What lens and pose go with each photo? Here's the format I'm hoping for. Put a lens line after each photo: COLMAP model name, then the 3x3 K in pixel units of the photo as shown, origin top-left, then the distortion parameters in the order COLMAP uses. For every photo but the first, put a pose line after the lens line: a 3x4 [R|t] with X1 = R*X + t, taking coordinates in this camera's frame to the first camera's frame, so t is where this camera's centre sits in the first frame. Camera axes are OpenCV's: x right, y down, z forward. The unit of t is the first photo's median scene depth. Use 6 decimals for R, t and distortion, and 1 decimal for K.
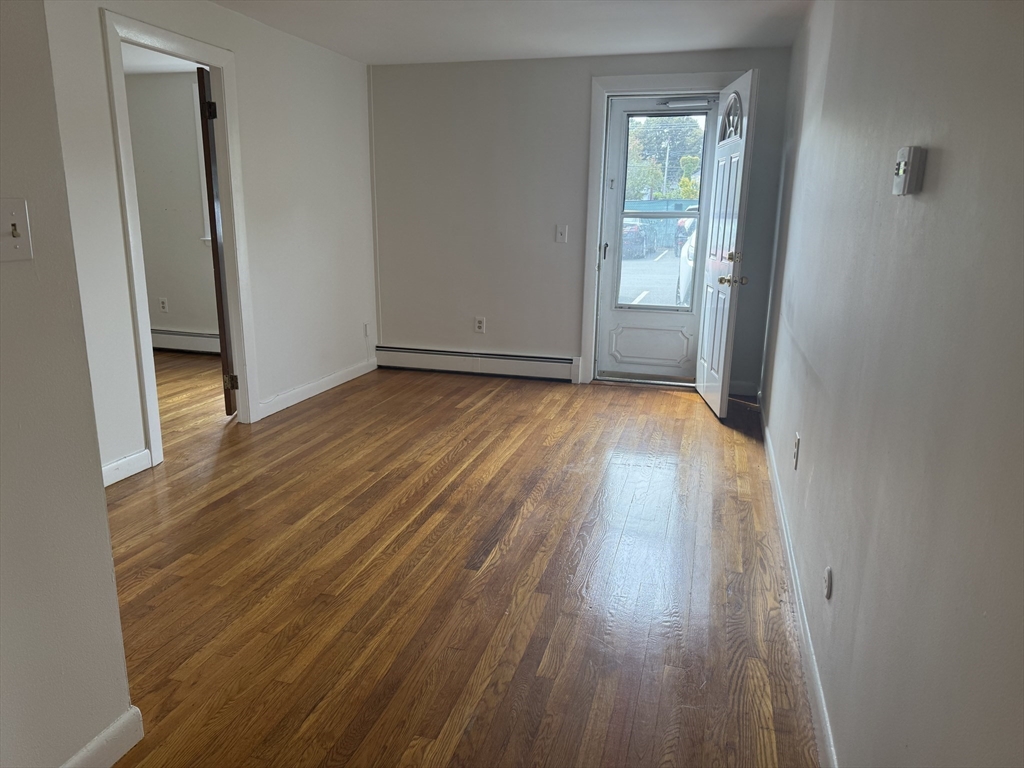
lens RADIAL K [[721.2, 0, 511.0], [0, 721.2, 383.0], [0, 0, 1]] dist [0.113448, -0.163446]
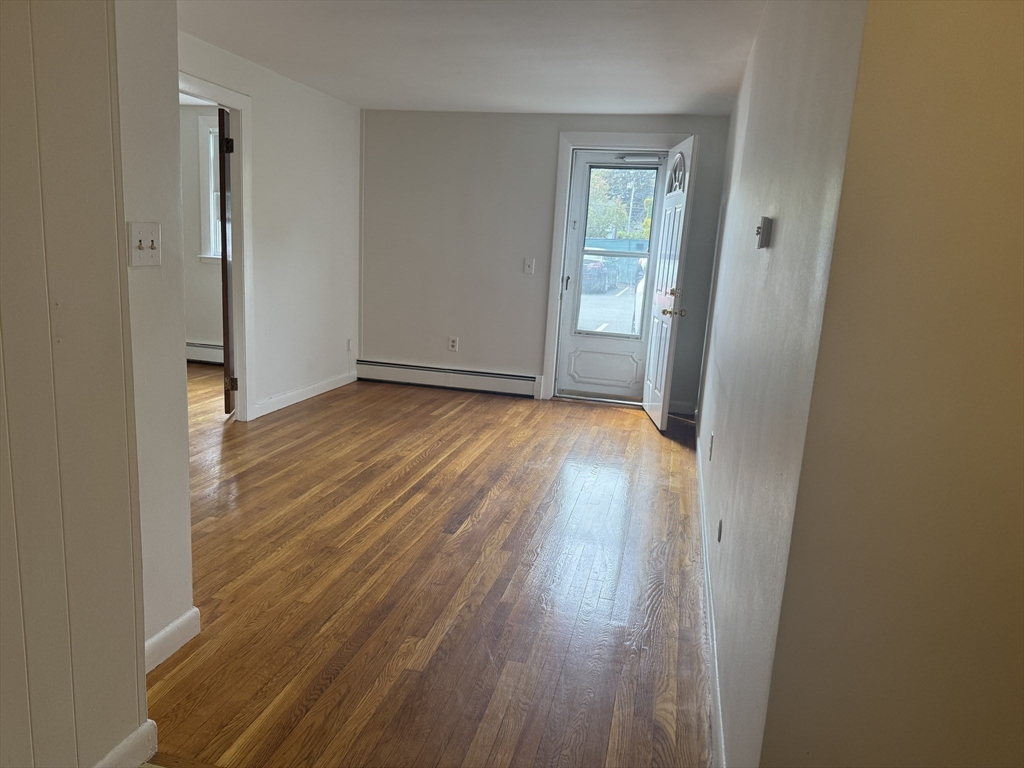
lens RADIAL K [[717.5, 0, 512.0], [0, 717.5, 384.0], [0, 0, 1]] dist [0.165283, -0.358980]
pose [[0.997953, 0.035524, 0.053173, -0.013422], [-0.033362, 0.998602, -0.041009, 0.032623], [-0.054556, 0.039151, 0.997743, -0.148877]]
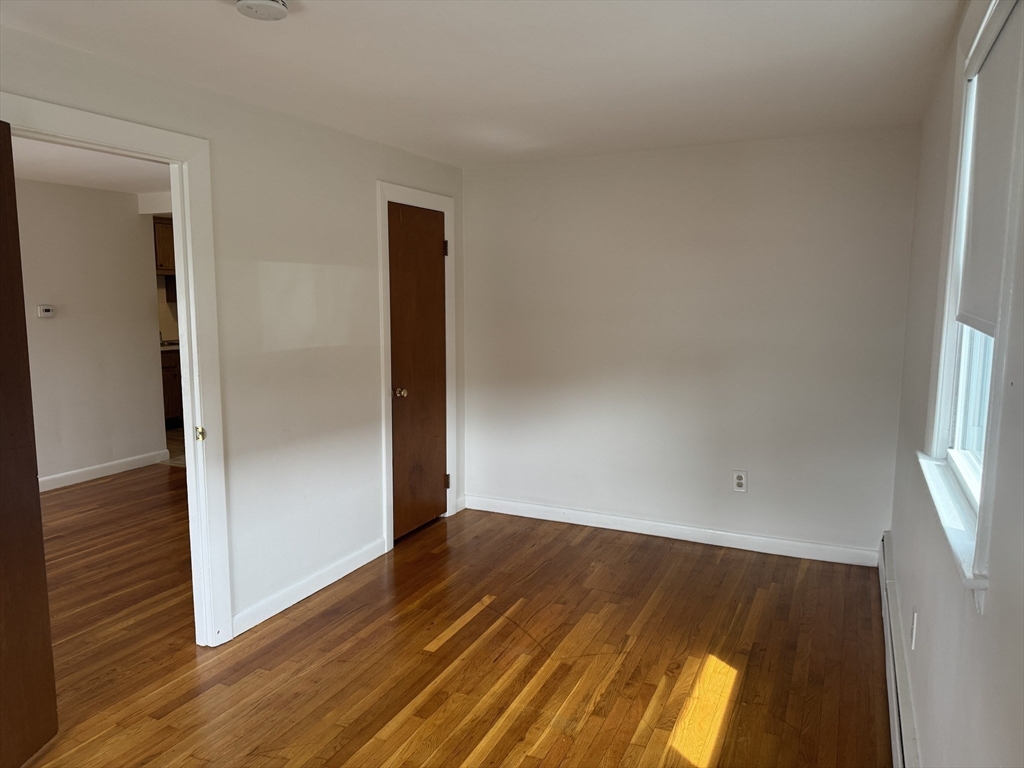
lens RADIAL K [[726.4, 0, 511.2], [0, 726.4, 381.8], [0, 0, 1]] dist [0.063875, -0.068710]
pose [[-0.986414, -0.034454, 0.160623, -0.872477], [0.023977, 0.937094, 0.348253, -0.422953], [-0.162517, 0.347373, -0.923537, 1.472718]]
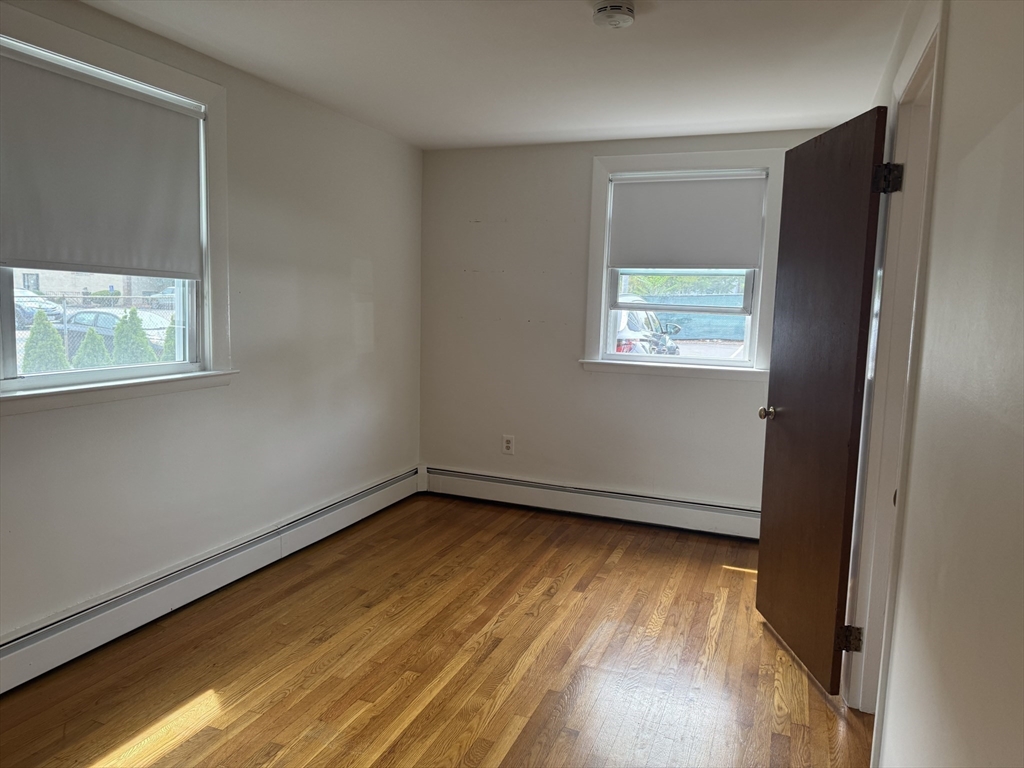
lens RADIAL K [[726.4, 0, 511.2], [0, 726.4, 381.8], [0, 0, 1]] dist [0.063875, -0.068710]
pose [[0.994891, 0.022831, -0.098344, -0.633564], [-0.034453, 0.992397, -0.118154, -0.131222], [0.094899, 0.120938, 0.988113, 0.411076]]
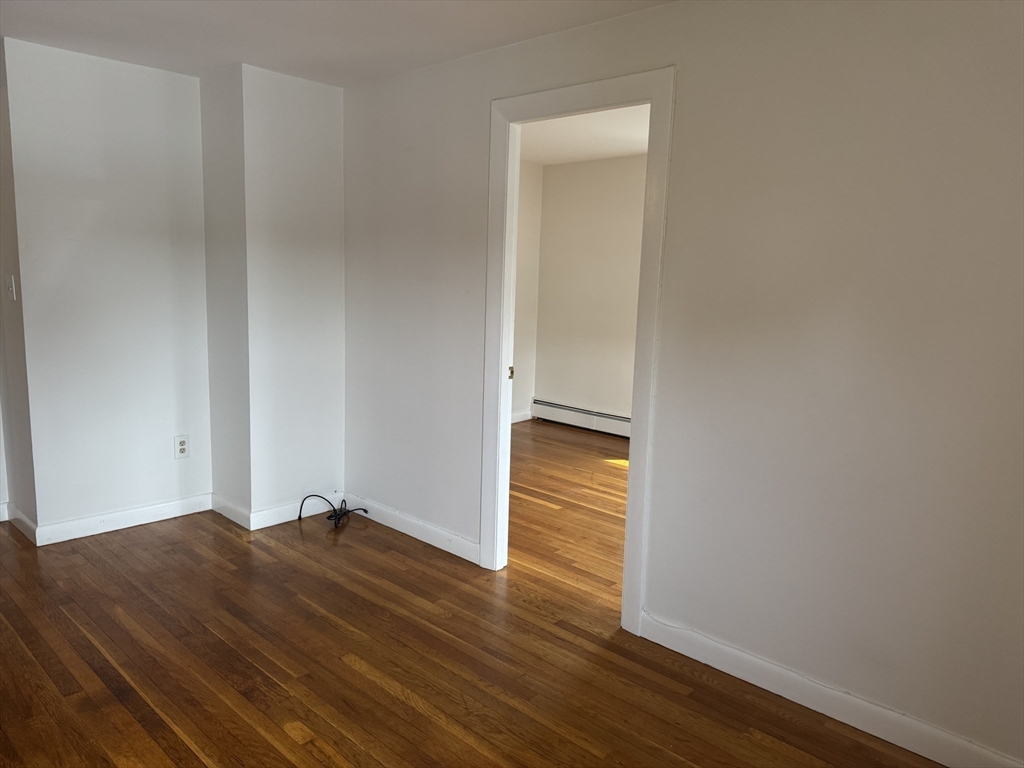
lens RADIAL K [[708.6, 0, 534.8], [0, 708.6, 382.0], [0, 0, 1]] dist [0.036452, -0.070146]
pose [[-0.433135, 0.105064, -0.895185, 0.247715], [-0.250801, 0.939910, 0.231663, -0.302961], [0.865733, 0.324855, -0.380758, 1.183341]]
